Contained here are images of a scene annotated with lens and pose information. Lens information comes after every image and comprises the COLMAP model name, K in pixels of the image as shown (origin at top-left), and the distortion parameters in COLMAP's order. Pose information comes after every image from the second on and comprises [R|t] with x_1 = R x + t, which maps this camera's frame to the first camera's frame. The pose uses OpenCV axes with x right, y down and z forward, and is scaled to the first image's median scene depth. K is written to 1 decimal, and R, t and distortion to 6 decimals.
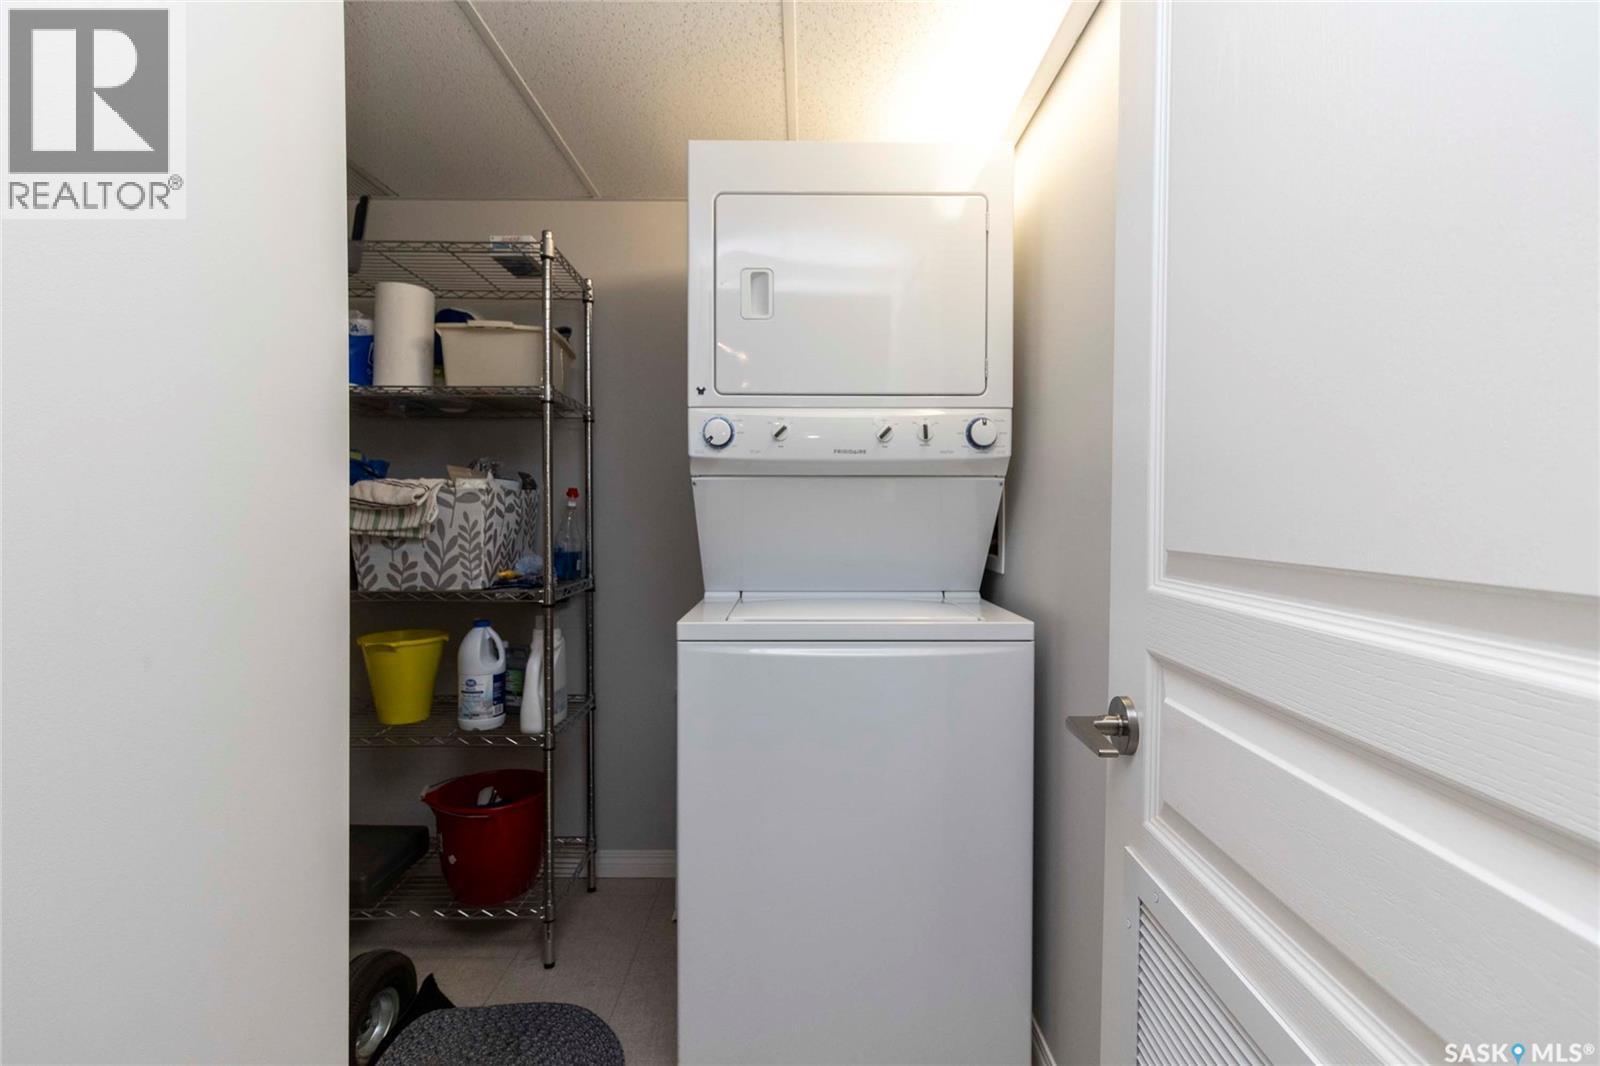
lens RADIAL K [[678.3, 0, 795.2], [0, 678.3, 526.9], [0, 0, 1]] dist [-0.001947, -0.000084]
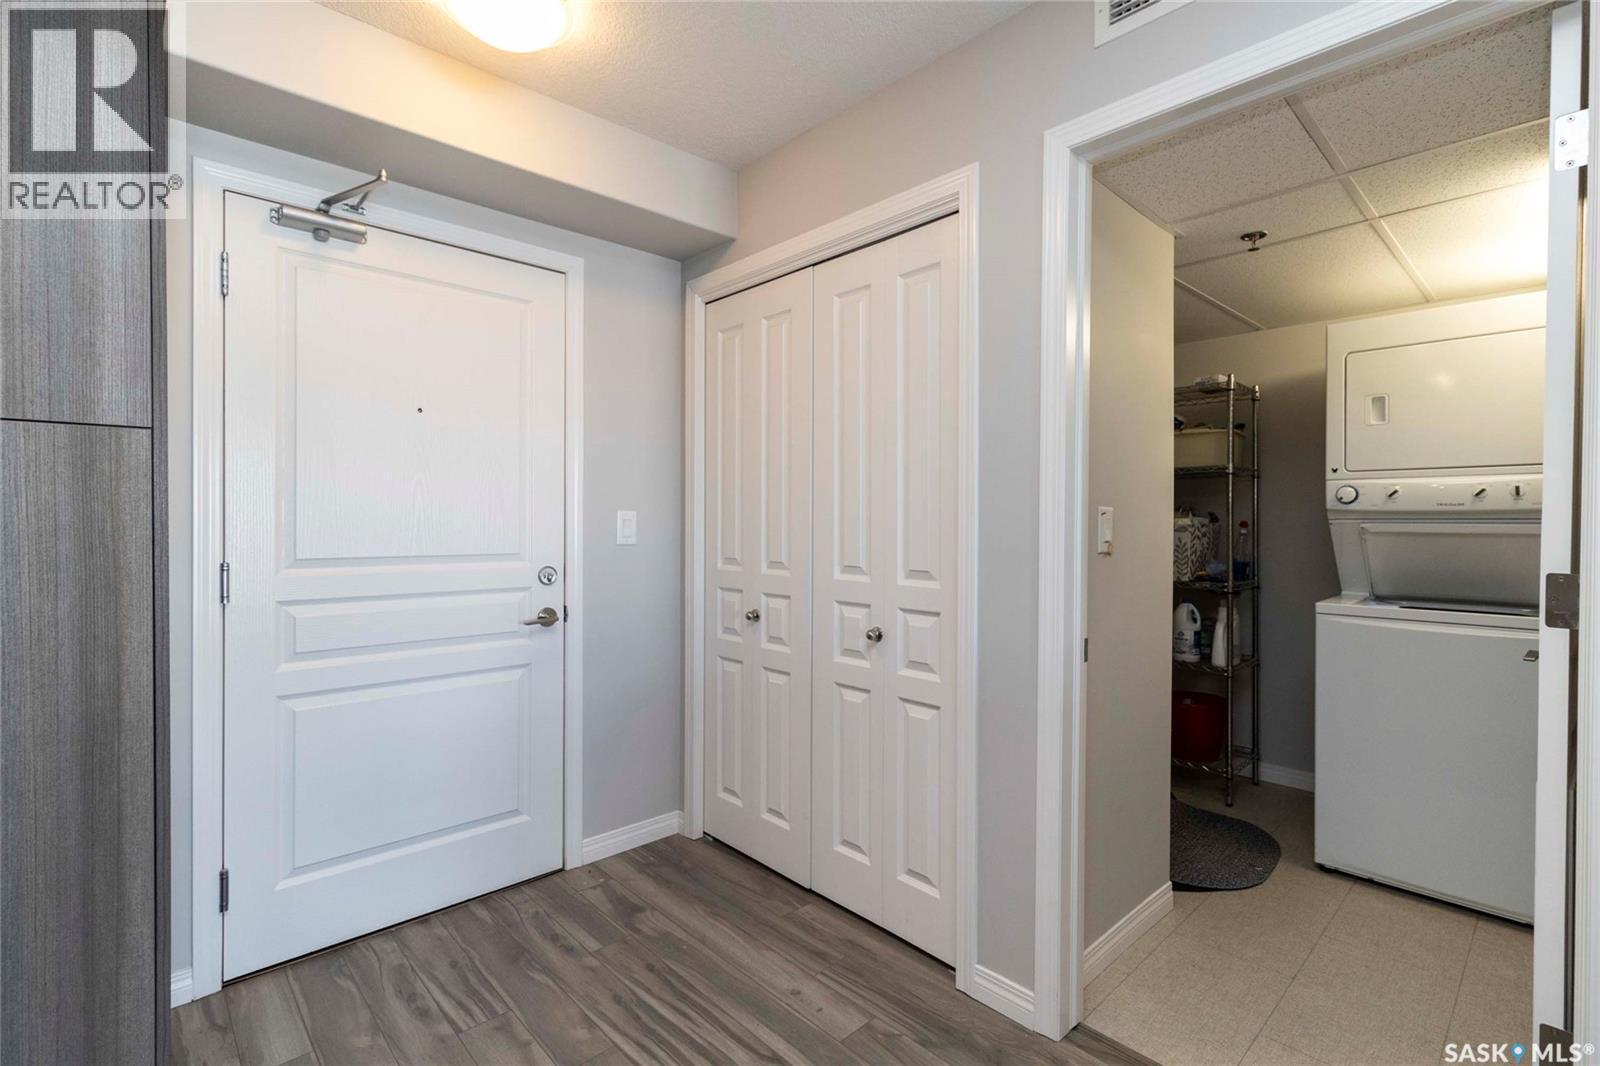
lens RADIAL K [[739.6, 0, 803.5], [0, 739.6, 522.8], [0, 0, 1]] dist [0.002775, 0.000269]
pose [[0.682026, 0.002177, -0.731325, 0.258576], [-0.012431, 0.999886, -0.008617, -0.029898], [0.731223, 0.014968, 0.681975, -1.030441]]
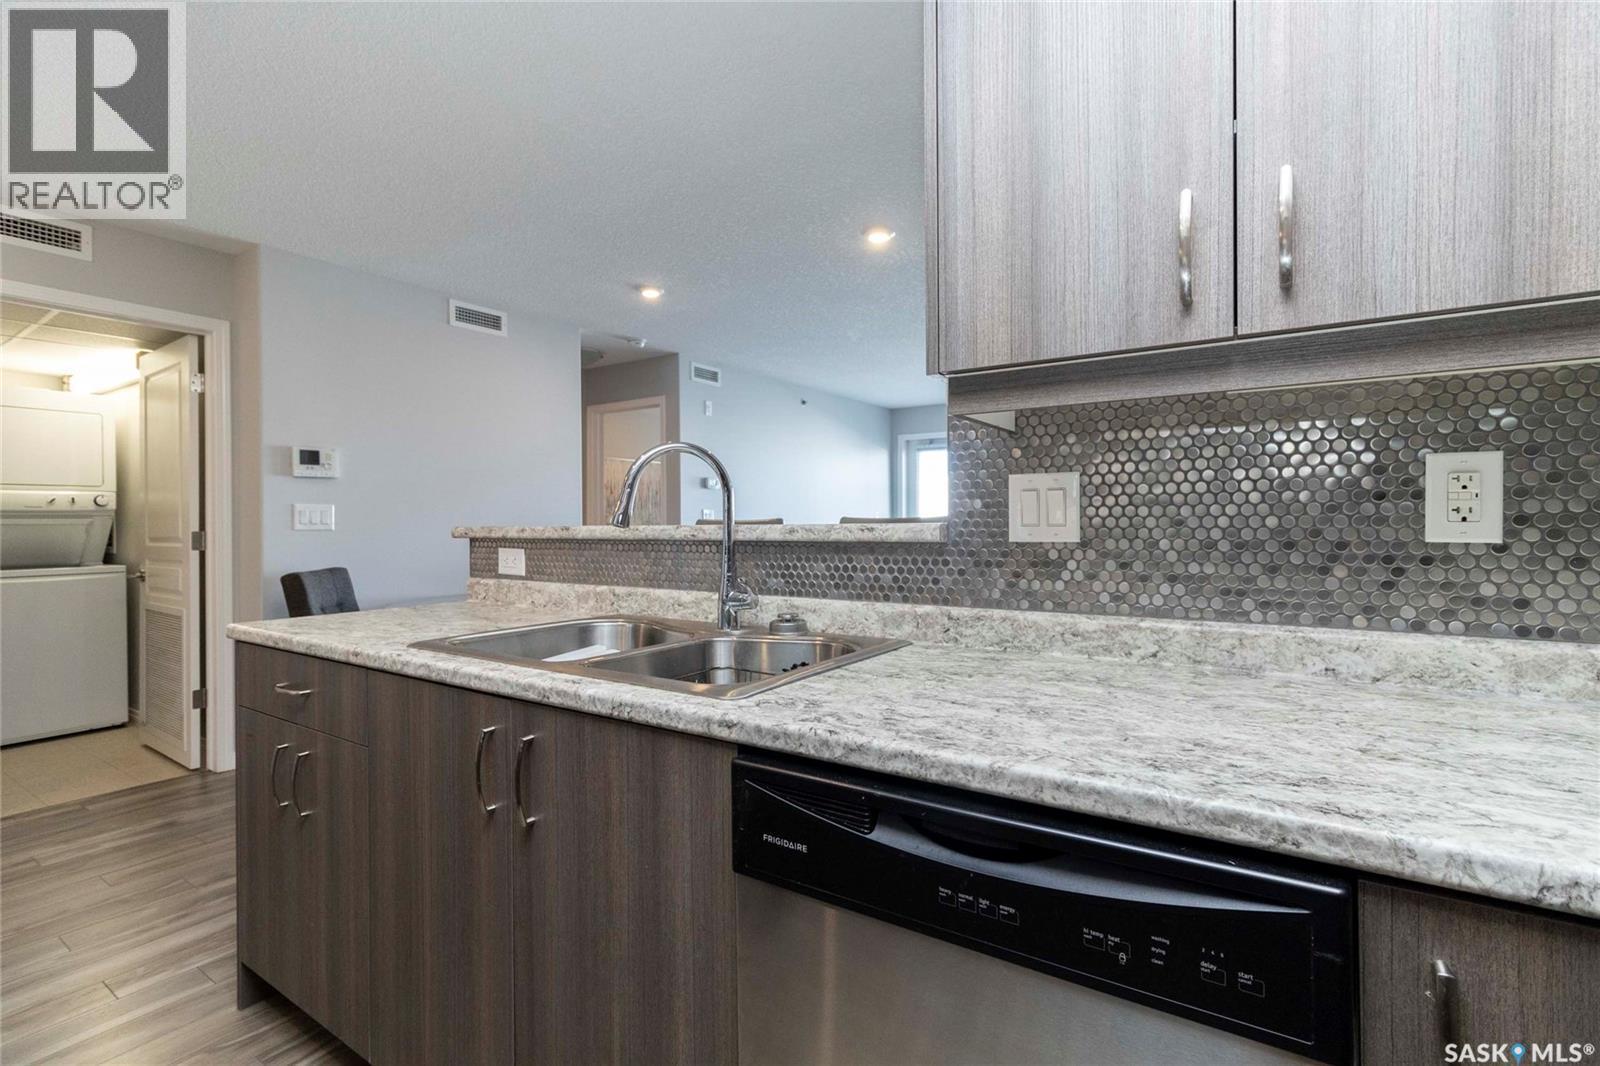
lens RADIAL K [[739.2, 0, 812.6], [0, 739.2, 527.5], [0, 0, 1]] dist [0.001080, 0.000320]
pose [[0.554265, -0.007725, 0.832304, -0.518864], [0.020501, 0.999780, -0.004373, 0.034615], [-0.832087, 0.019487, 0.554302, -2.542799]]
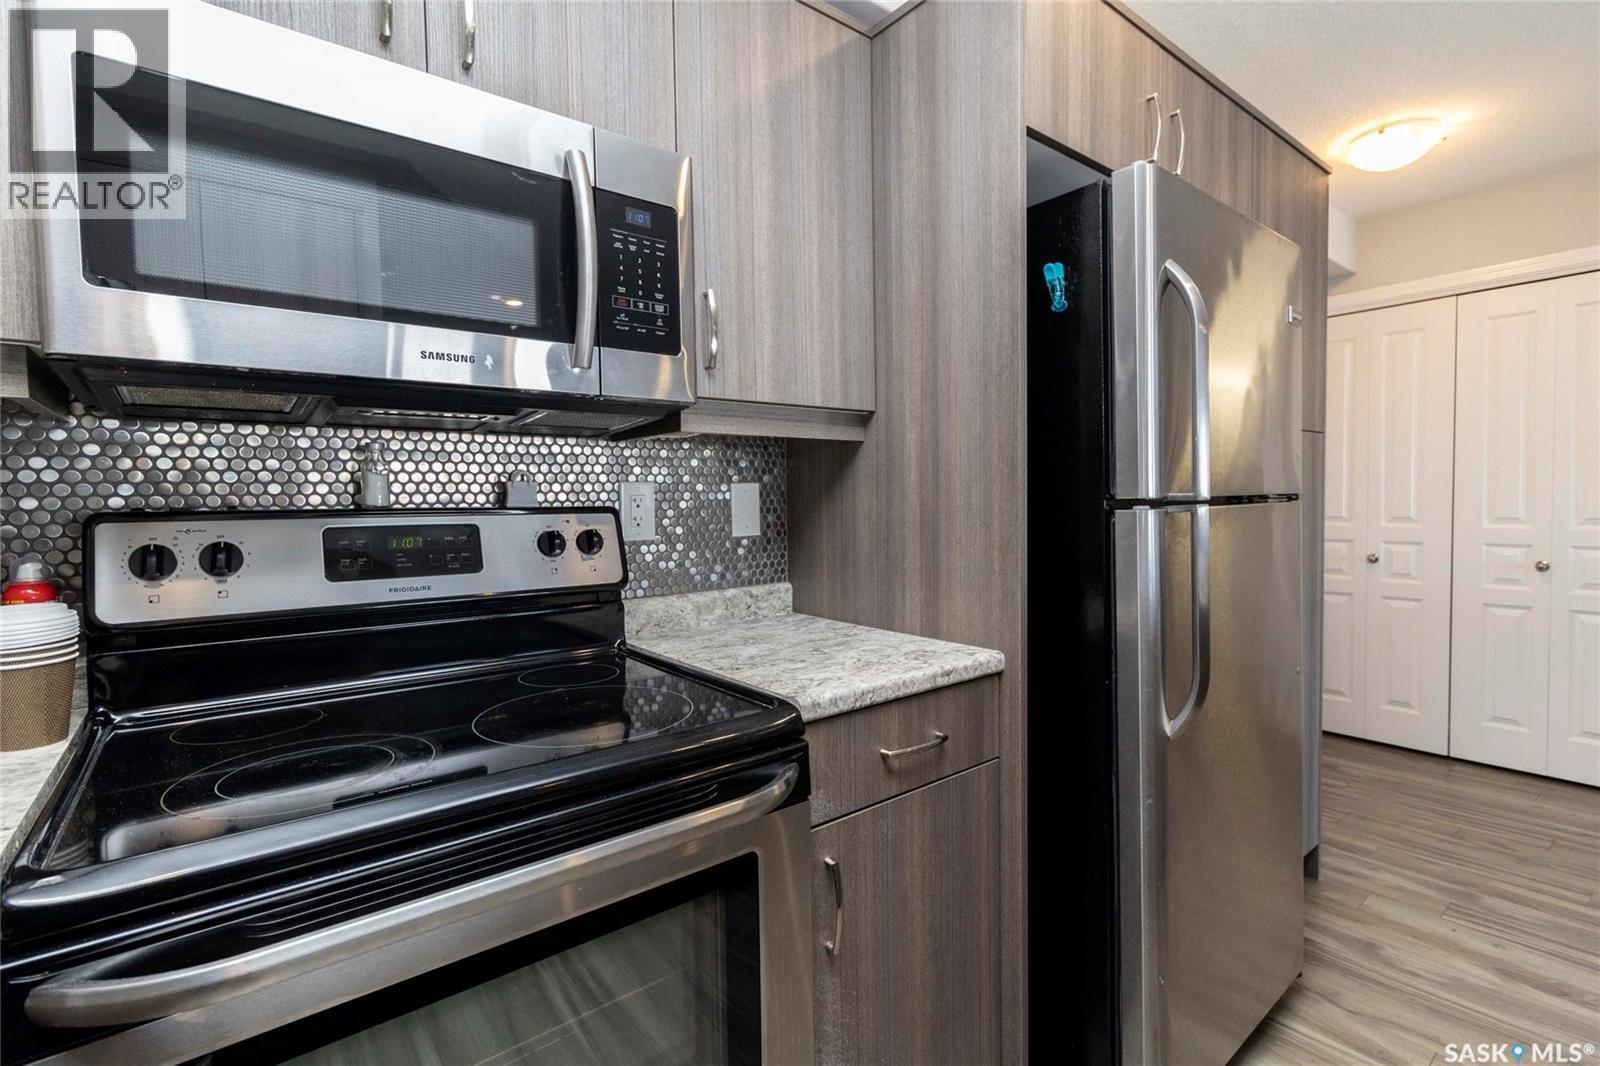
lens RADIAL K [[739.6, 0, 803.5], [0, 739.6, 522.8], [0, 0, 1]] dist [0.002775, 0.000269]
pose [[0.617889, 0.018215, -0.786054, -0.281117], [0.002842, 0.999673, 0.025399, -0.004258], [0.786260, -0.017928, 0.617635, -2.513400]]
